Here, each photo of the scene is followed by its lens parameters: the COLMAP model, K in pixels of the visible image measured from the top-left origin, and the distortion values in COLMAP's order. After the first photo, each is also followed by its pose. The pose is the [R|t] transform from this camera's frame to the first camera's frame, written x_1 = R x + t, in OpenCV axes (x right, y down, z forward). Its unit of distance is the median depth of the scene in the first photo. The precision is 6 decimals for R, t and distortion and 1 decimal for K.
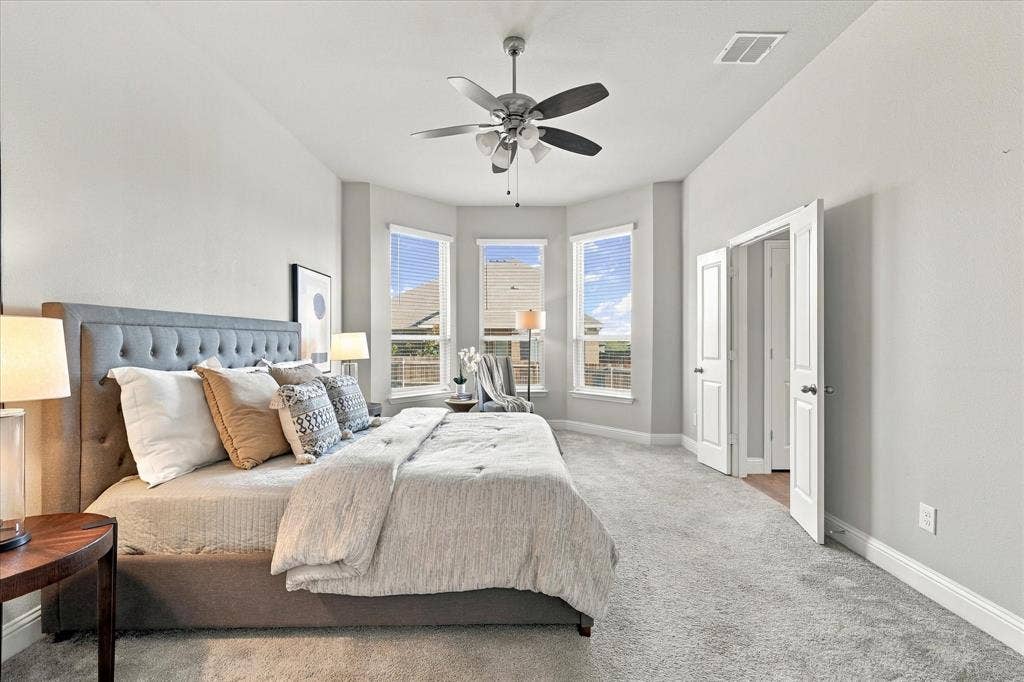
lens RADIAL K [[445.6, 0, 512.0], [0, 445.6, 341.0], [0, 0, 1]] dist [-0.000263, 0.000590]
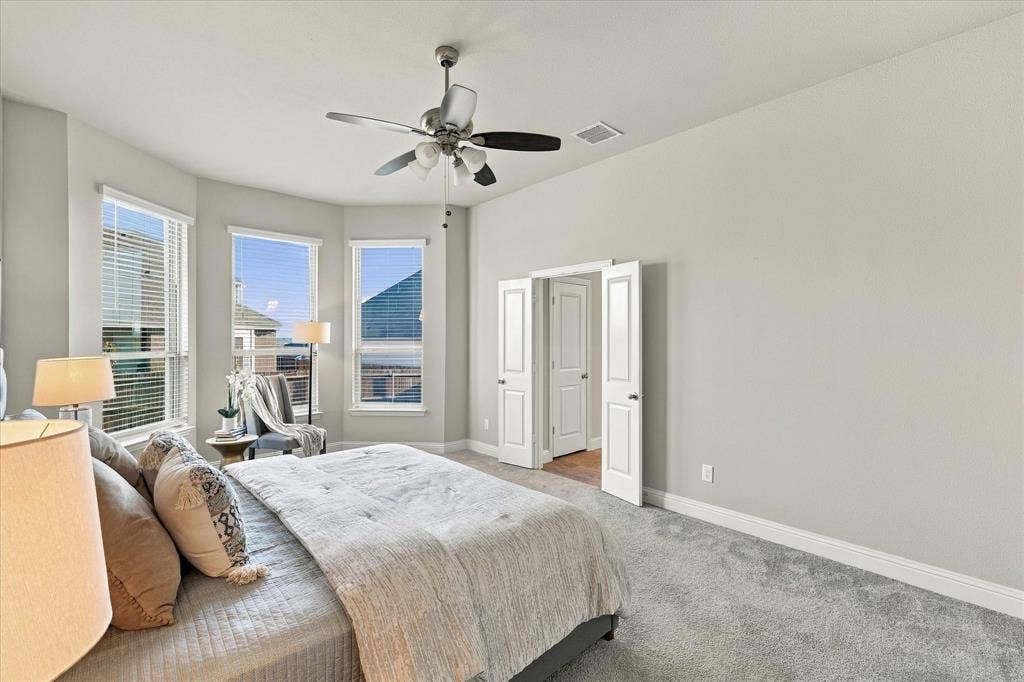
lens RADIAL K [[448.5, 0, 512.7], [0, 448.5, 337.7], [0, 0, 1]] dist [0.002133, -0.000199]
pose [[0.742655, 0.000736, 0.669674, -0.361930], [0.002213, 0.999991, -0.003553, -0.046801], [-0.669671, 0.004121, 0.742647, 0.144177]]
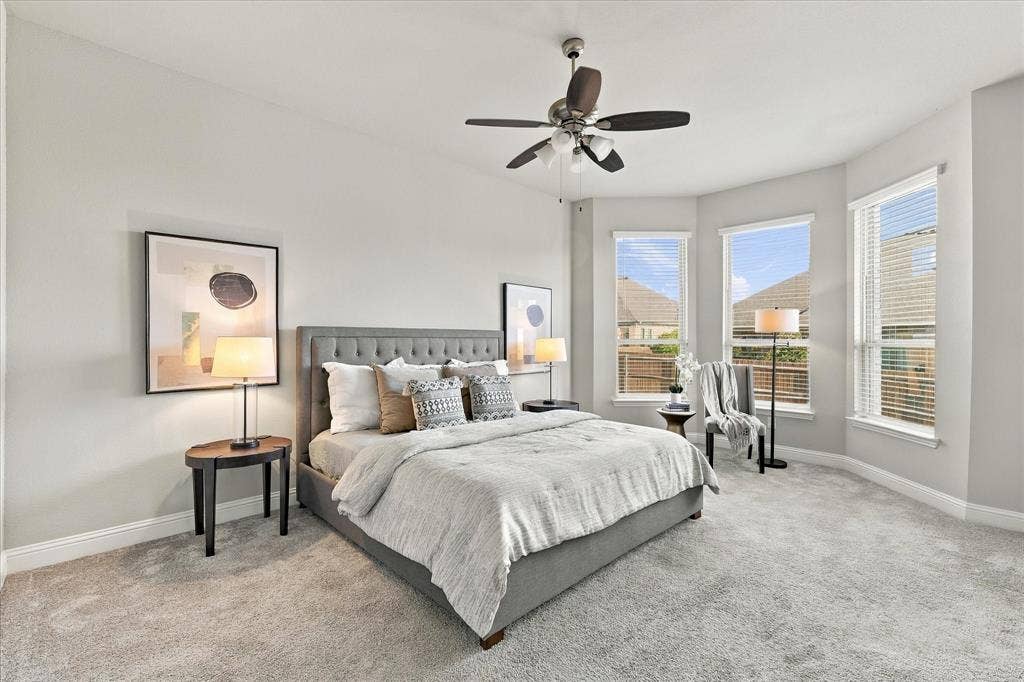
lens RADIAL K [[445.6, 0, 512.0], [0, 445.6, 341.0], [0, 0, 1]] dist [-0.000263, 0.000590]
pose [[0.689544, 0.006764, -0.724212, 0.426351], [-0.005209, 0.999977, 0.004380, -0.016948], [0.724225, 0.000752, 0.689563, 0.160445]]
